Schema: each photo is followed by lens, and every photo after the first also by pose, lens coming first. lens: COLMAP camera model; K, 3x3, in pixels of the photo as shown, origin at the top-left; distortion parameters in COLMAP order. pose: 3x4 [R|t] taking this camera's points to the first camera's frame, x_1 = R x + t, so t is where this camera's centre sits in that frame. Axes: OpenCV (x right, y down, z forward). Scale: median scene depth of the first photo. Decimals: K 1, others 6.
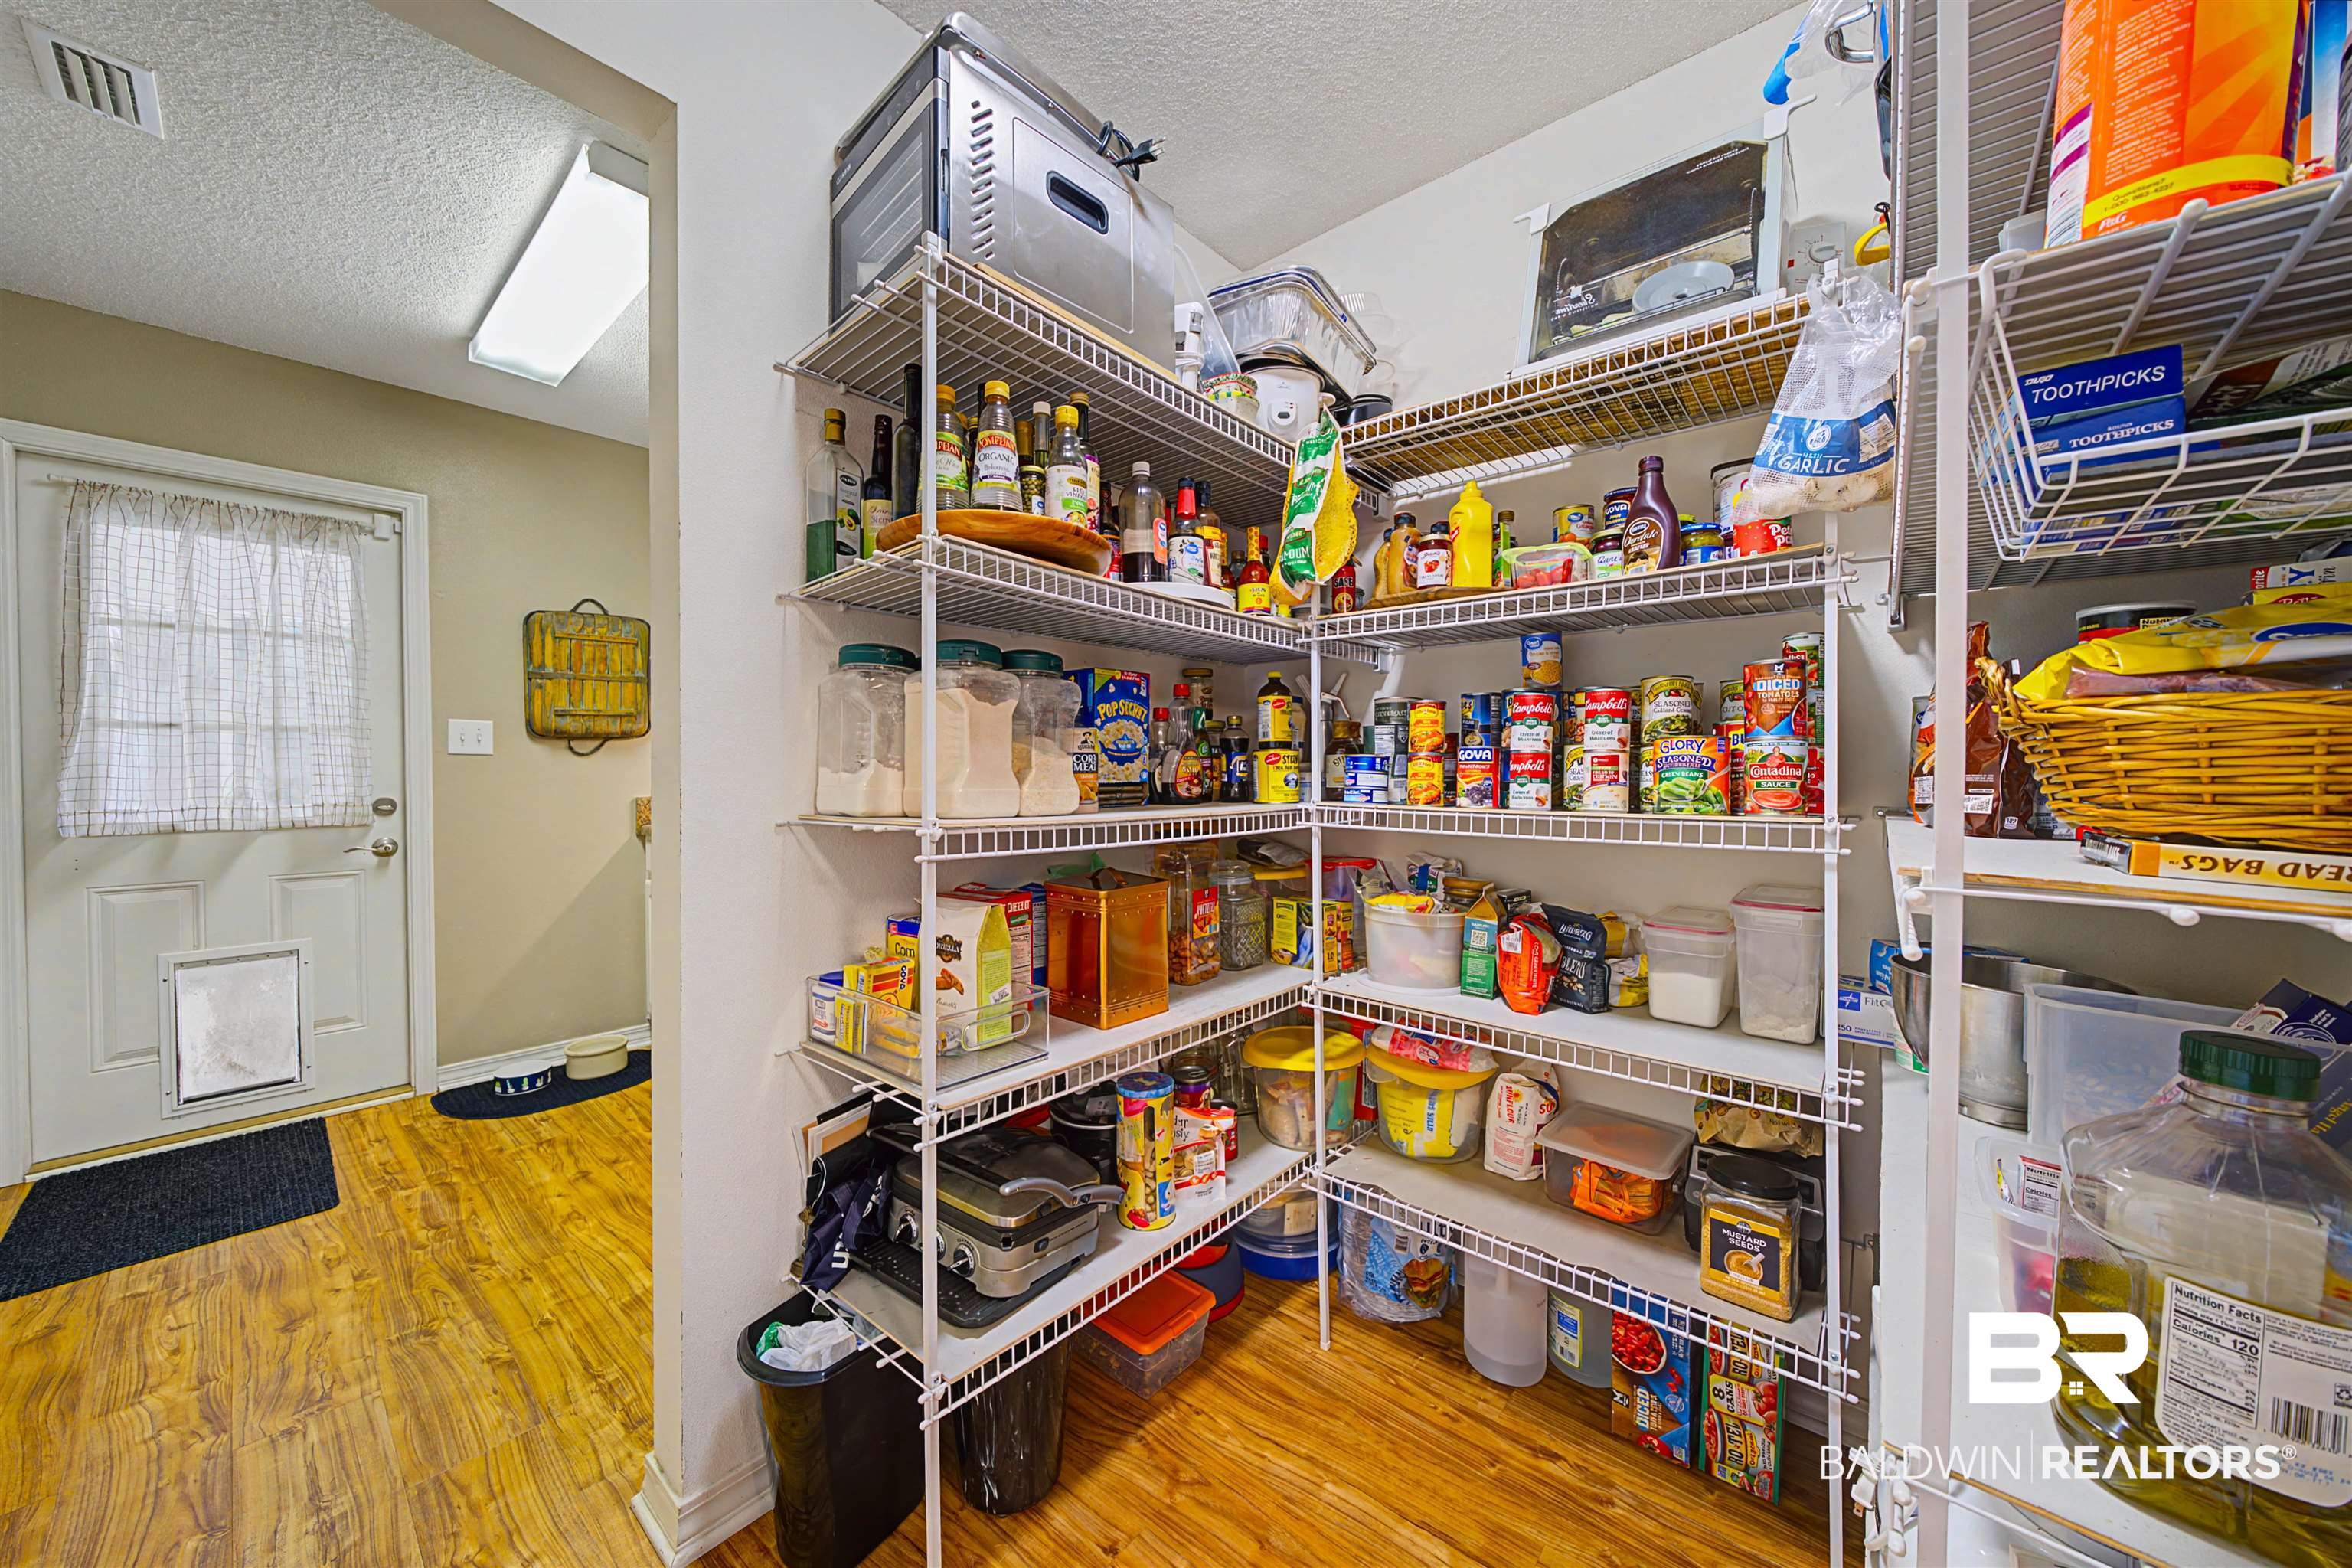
lens RADIAL K [[828.6, 0, 1174.1], [0, 828.6, 777.0], [0, 0, 1]] dist [-0.002908, 0.000553]
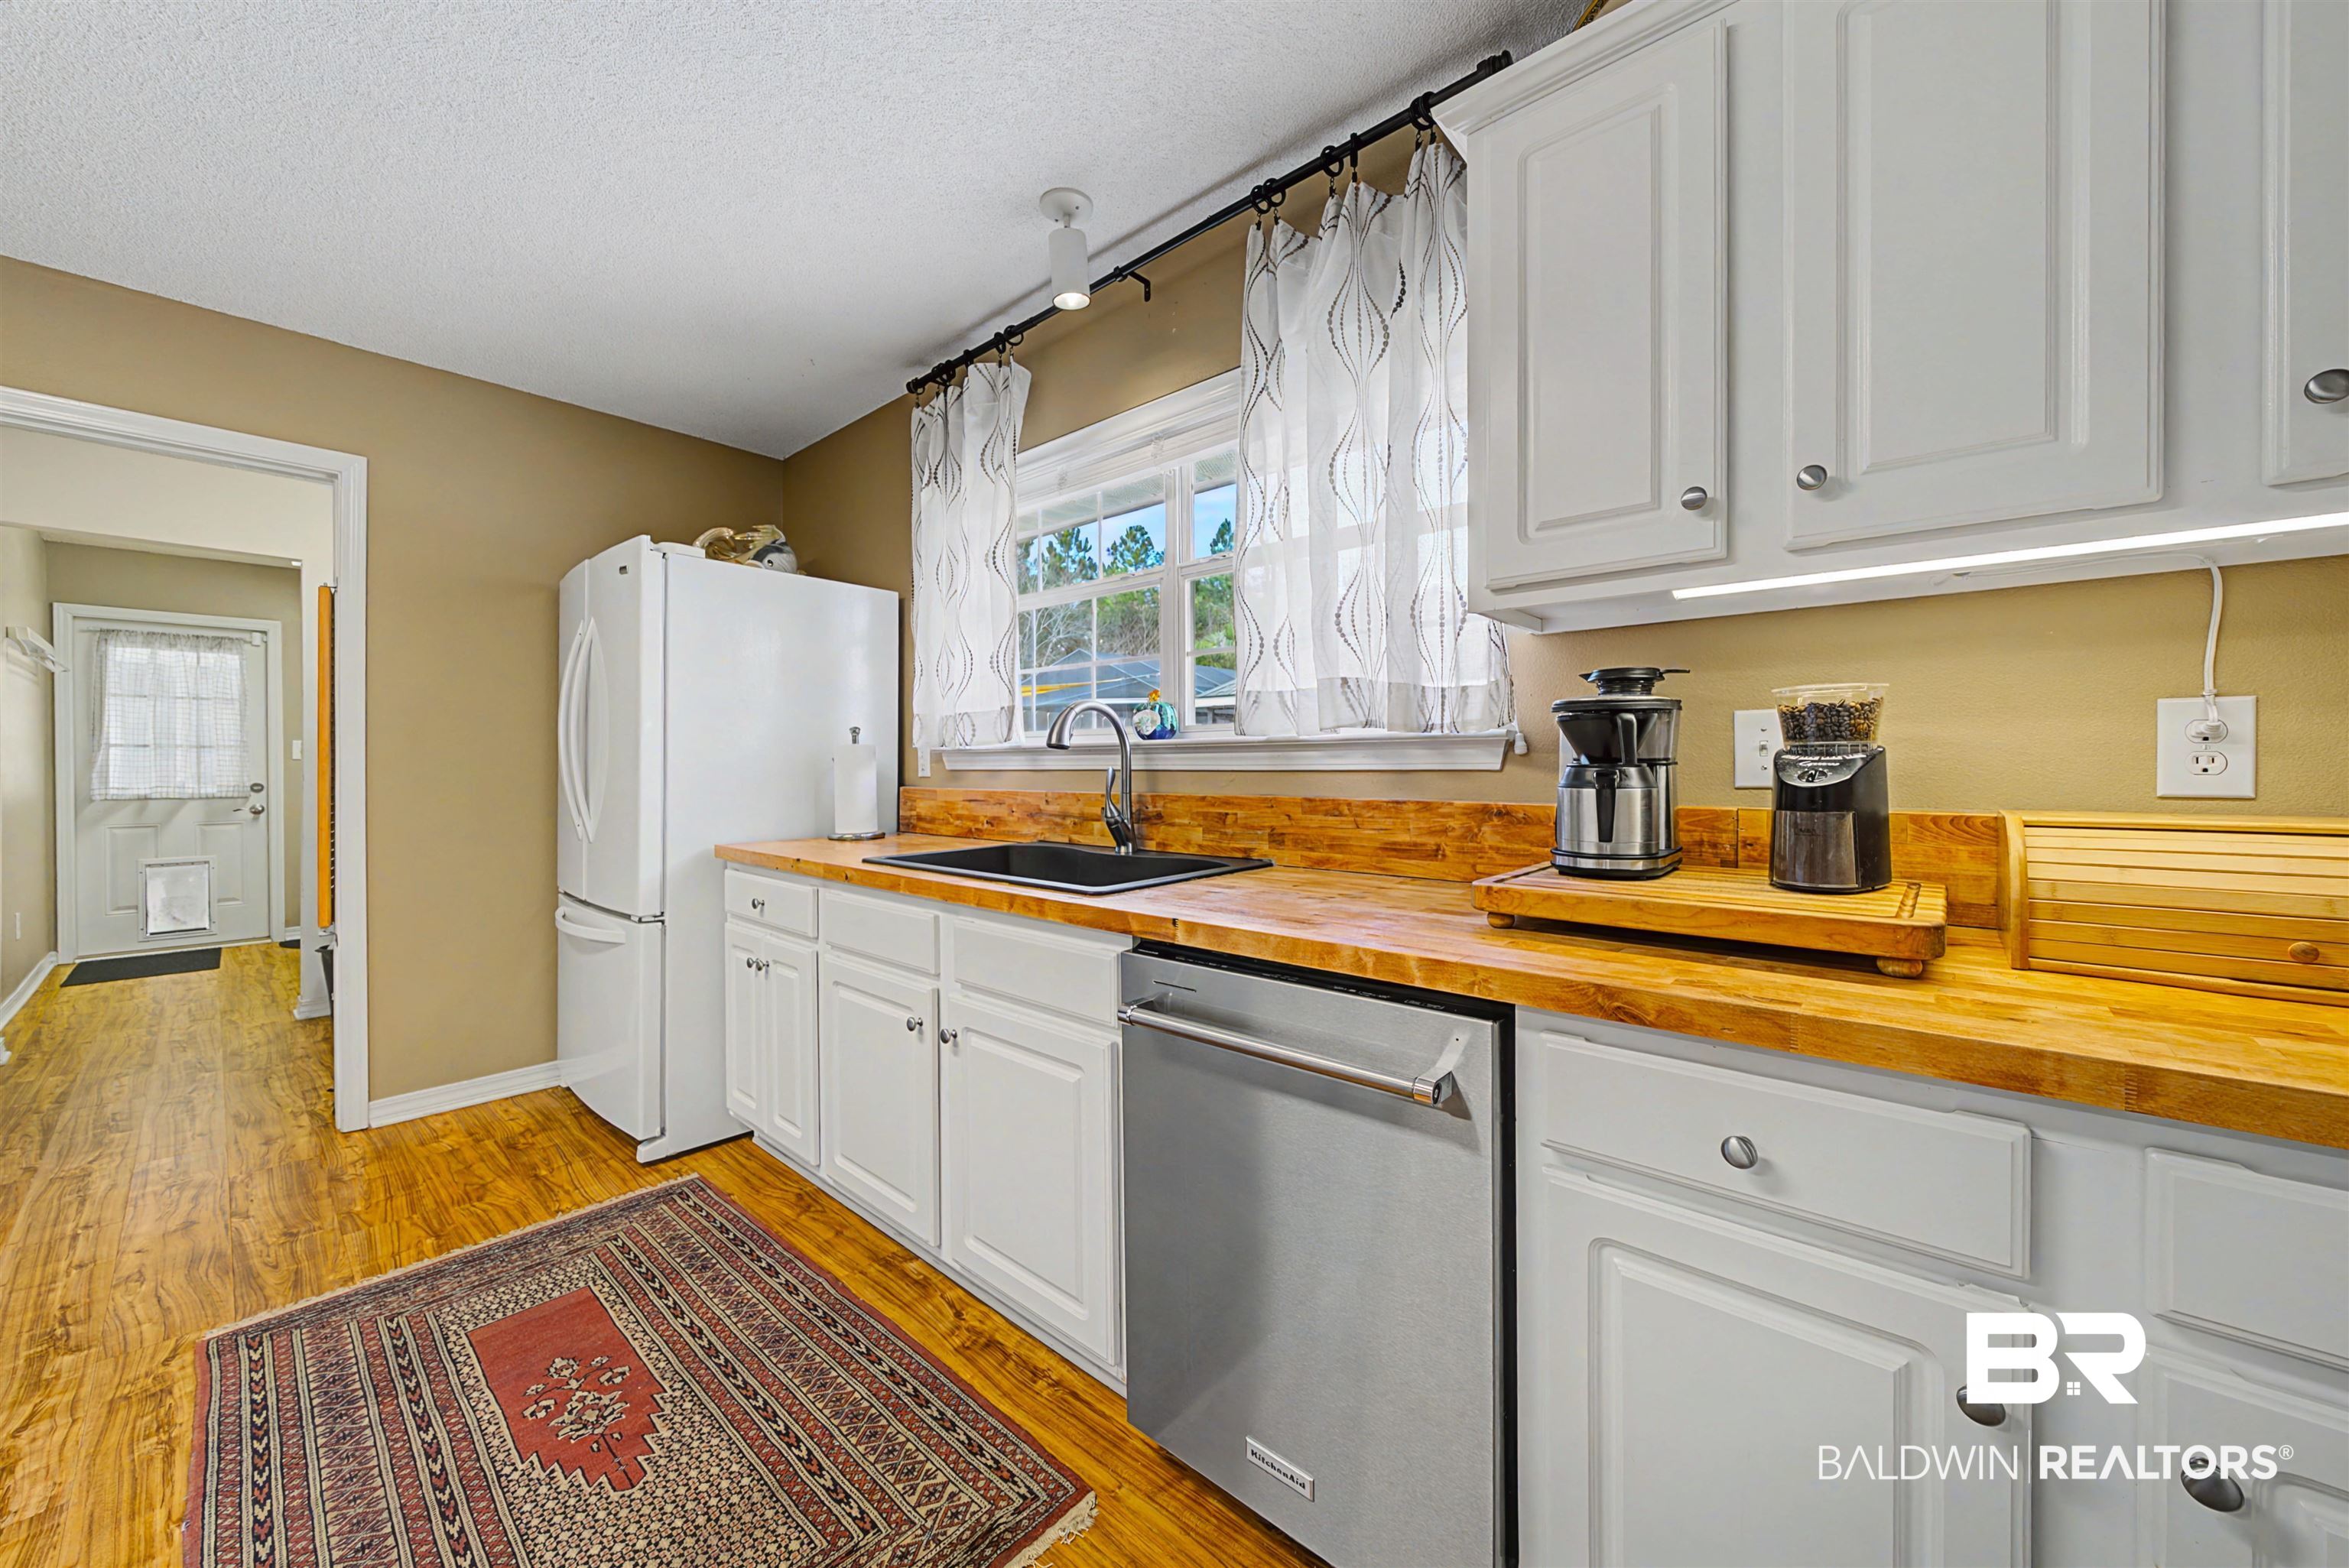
lens RADIAL K [[880.0, 0, 1176.0], [0, 880.0, 777.8], [0, 0, 1]] dist [0.003275, 0.000247]
pose [[0.999321, -0.000017, -0.036853, 1.280516], [-0.000193, 0.999984, -0.005688, 0.025811], [0.036852, 0.005691, 0.999305, -0.986879]]
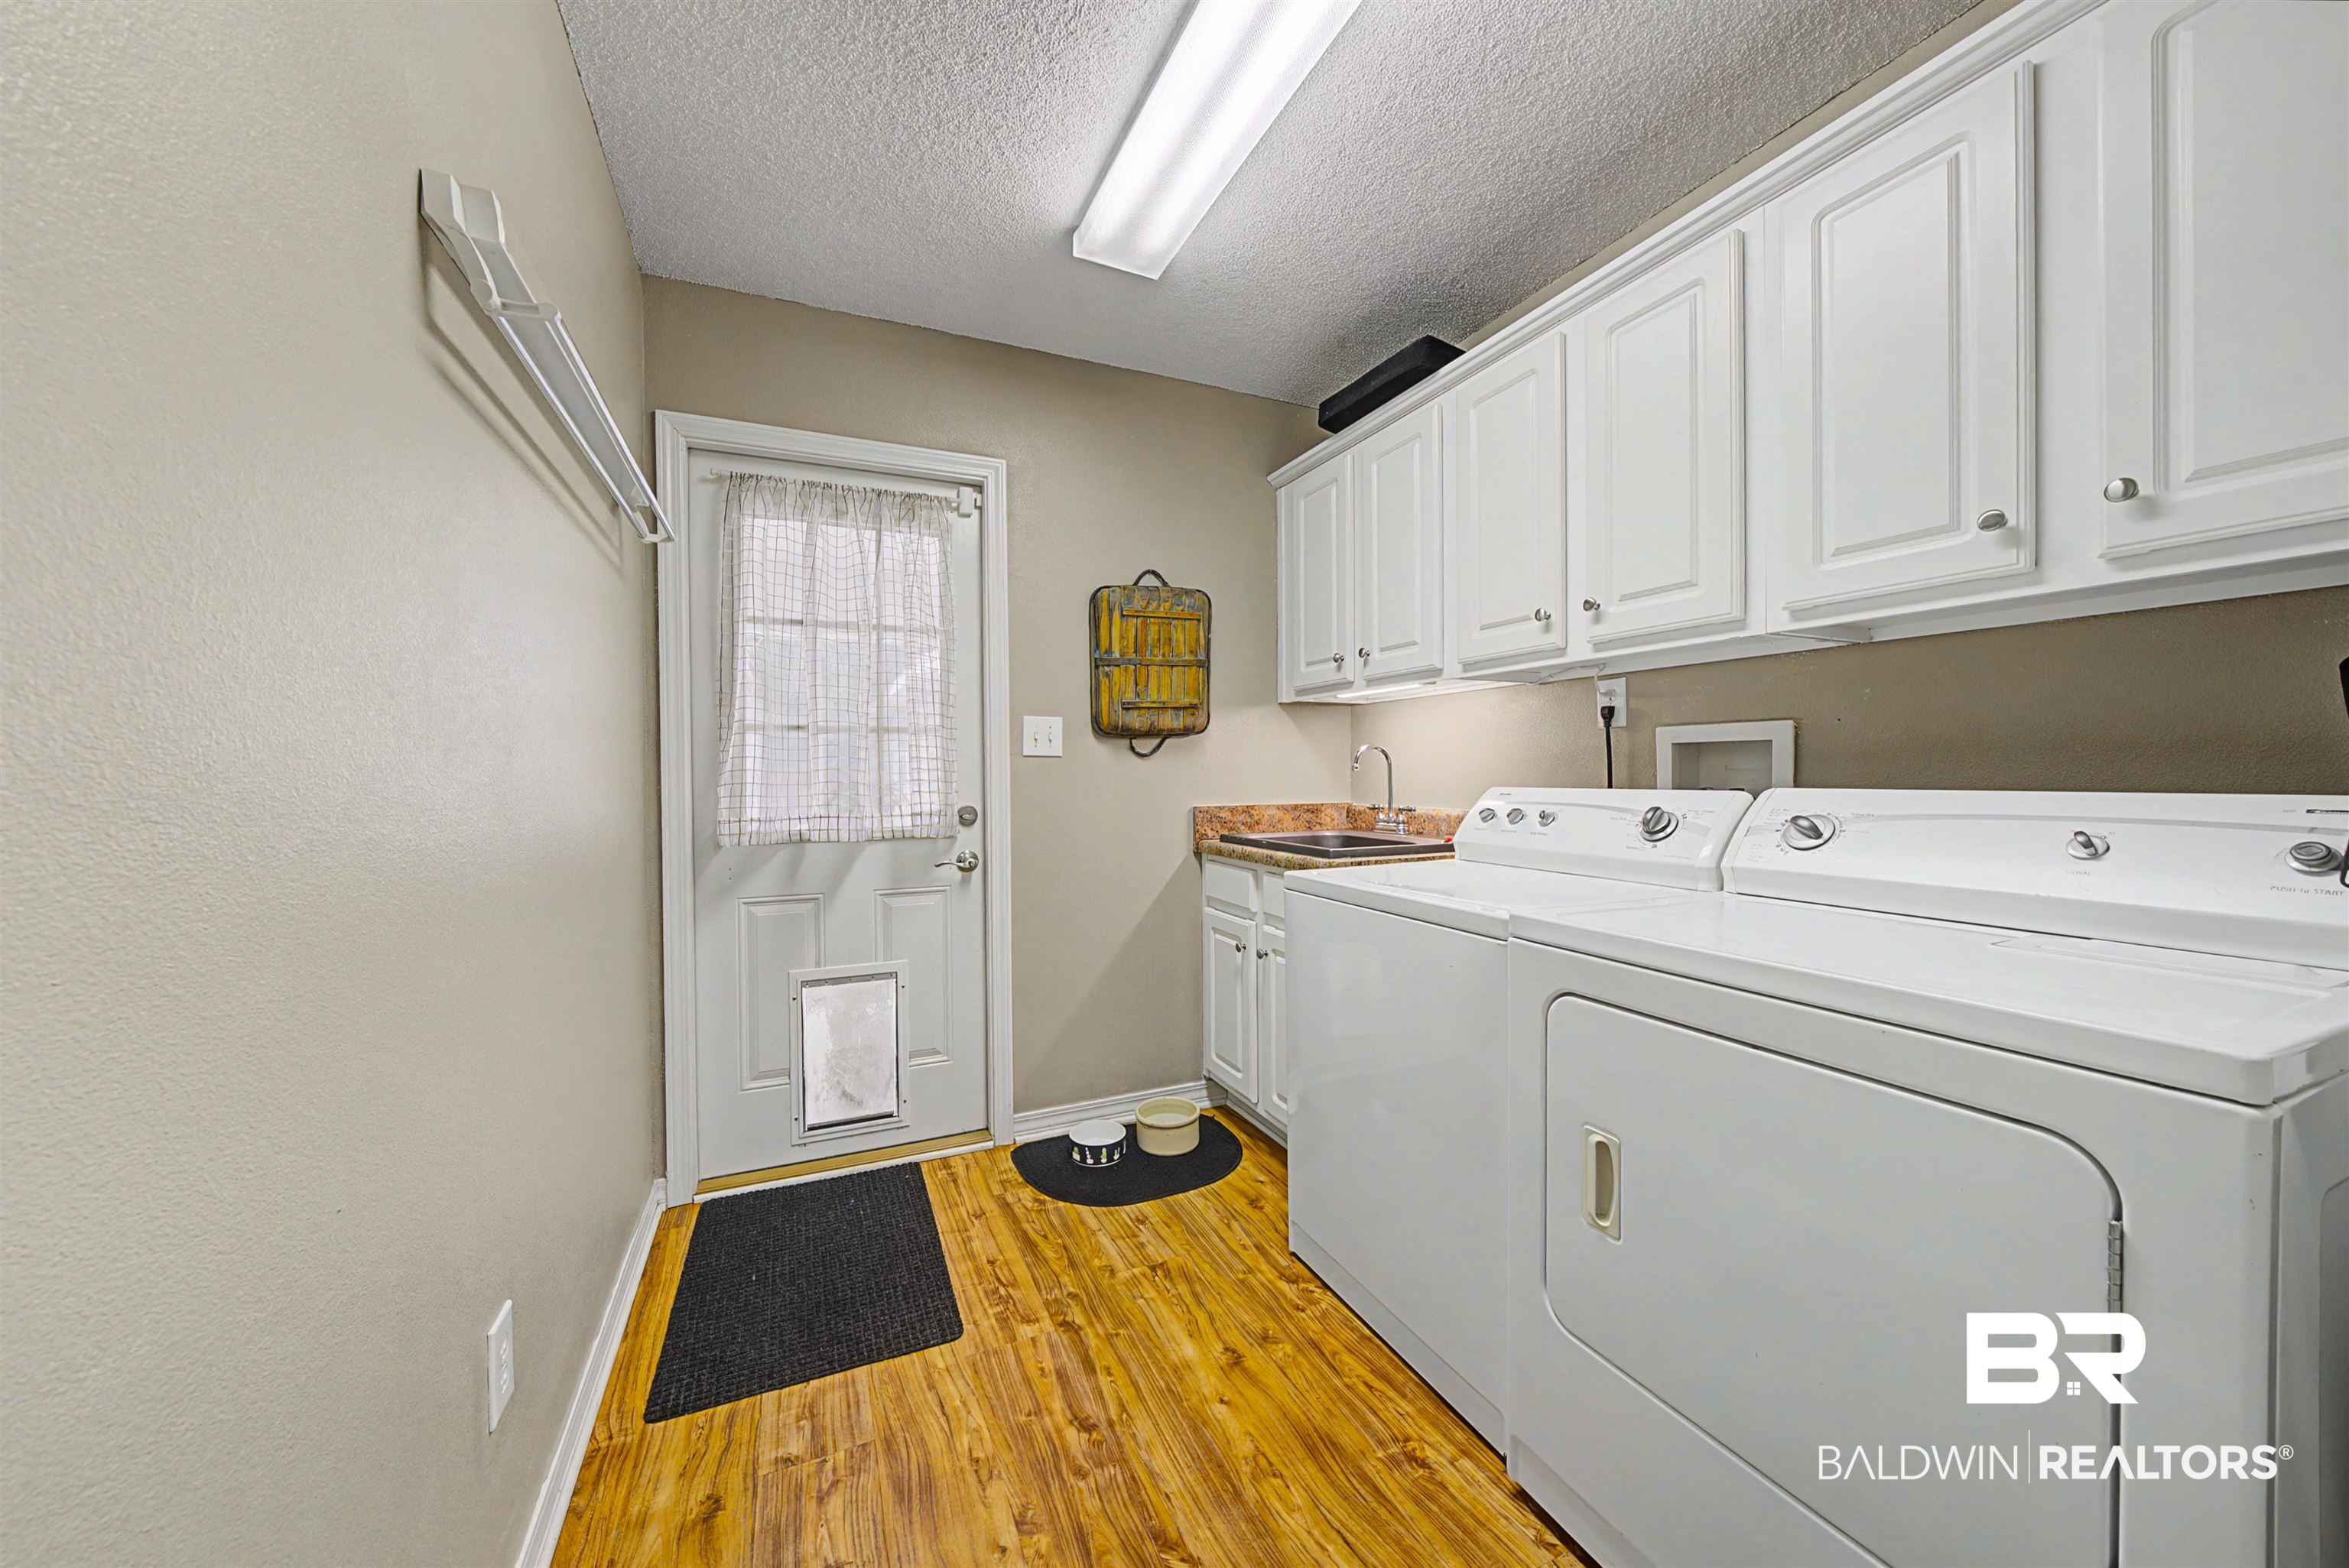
lens RADIAL K [[827.5, 0, 1175.6], [0, 827.5, 775.7], [0, 0, 1]] dist [-0.002908, 0.000553]
pose [[0.910965, -0.000508, -0.412483, -0.407135], [-0.000404, 0.999998, -0.002123, -0.005876], [0.412483, 0.002100, 0.910963, 0.298249]]
